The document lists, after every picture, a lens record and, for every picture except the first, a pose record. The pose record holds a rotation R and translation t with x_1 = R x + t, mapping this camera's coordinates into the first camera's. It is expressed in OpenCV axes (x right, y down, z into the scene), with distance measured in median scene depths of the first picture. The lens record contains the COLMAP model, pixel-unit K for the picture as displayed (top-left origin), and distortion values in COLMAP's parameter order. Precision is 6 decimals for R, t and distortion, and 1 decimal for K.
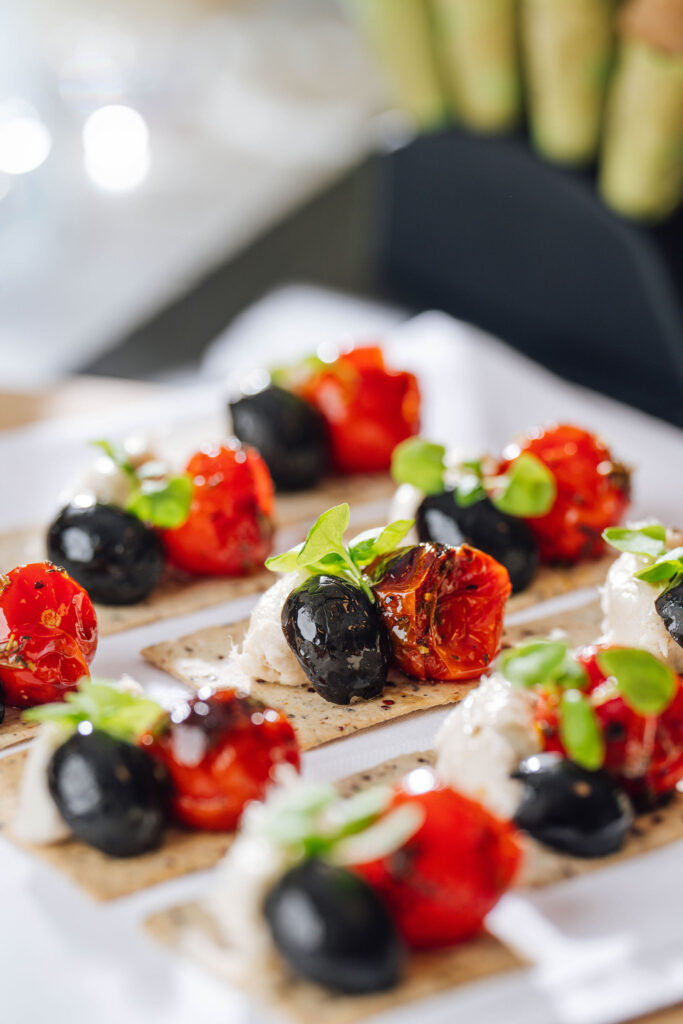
lens RADIAL K [[4640.3, 0, 340.4], [0, 4640.3, 513.0], [0, 0, 1]] dist [0.155720, 0.000000]
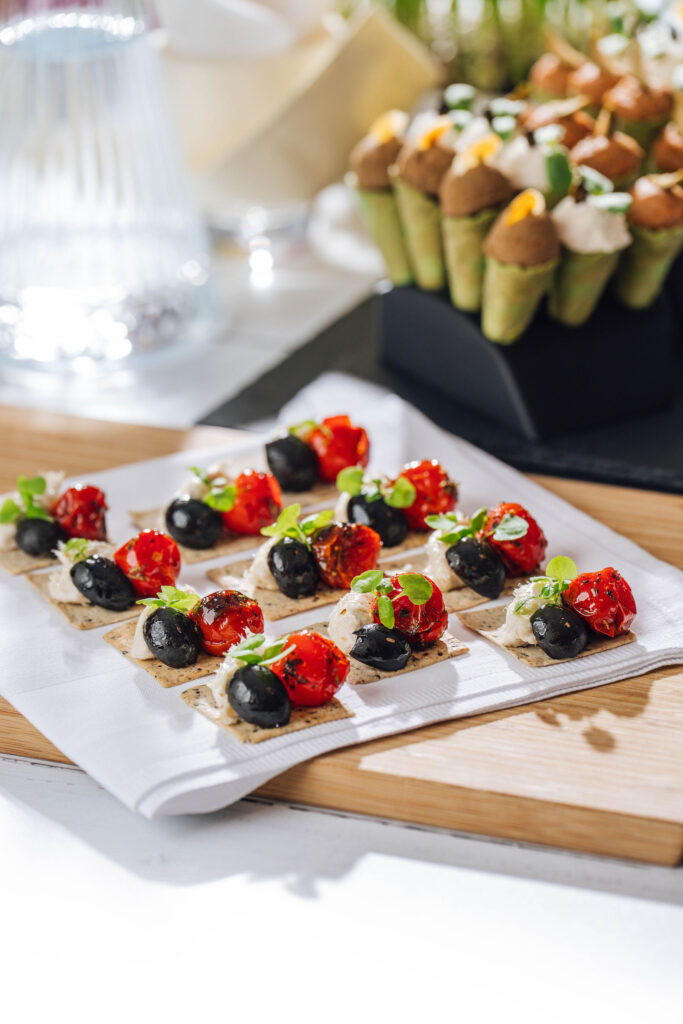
lens RADIAL K [[5900.7, 0, 342.1], [0, 5900.7, 511.2], [0, 0, 1]] dist [0.509038, 0.000000]
pose [[0.994609, 0.013326, -0.102838, 0.293259], [-0.010692, 0.999602, 0.026117, -0.067931], [0.103145, -0.024876, 0.994355, -1.638503]]
